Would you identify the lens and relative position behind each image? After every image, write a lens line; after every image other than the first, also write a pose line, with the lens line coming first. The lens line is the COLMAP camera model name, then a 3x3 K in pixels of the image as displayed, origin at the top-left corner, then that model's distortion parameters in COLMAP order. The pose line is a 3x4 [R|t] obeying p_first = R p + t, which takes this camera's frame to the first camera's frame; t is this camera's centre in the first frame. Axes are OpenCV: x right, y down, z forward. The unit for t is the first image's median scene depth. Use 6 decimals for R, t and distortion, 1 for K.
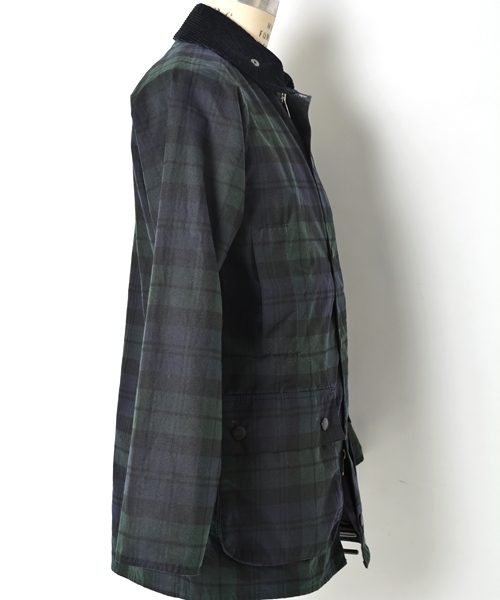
lens RADIAL K [[1173.0, 0, 249.9], [0, 1173.0, 300.1], [0, 0, 1]] dist [-0.014357, 0.000000]
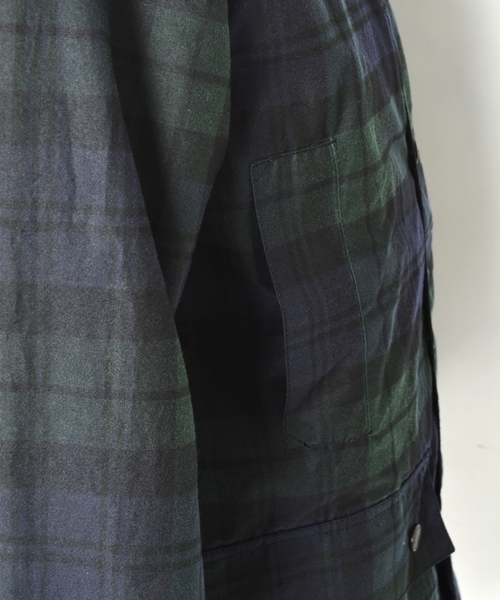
lens RADIAL K [[1173.0, 0, 250.4], [0, 1173.0, 299.9], [0, 0, 1]] dist [-0.014357, 0.000000]
pose [[0.995051, -0.073956, 0.066357, -0.027168], [0.050444, 0.951370, 0.303893, -0.138923], [-0.085604, -0.299042, 0.950392, 0.645062]]
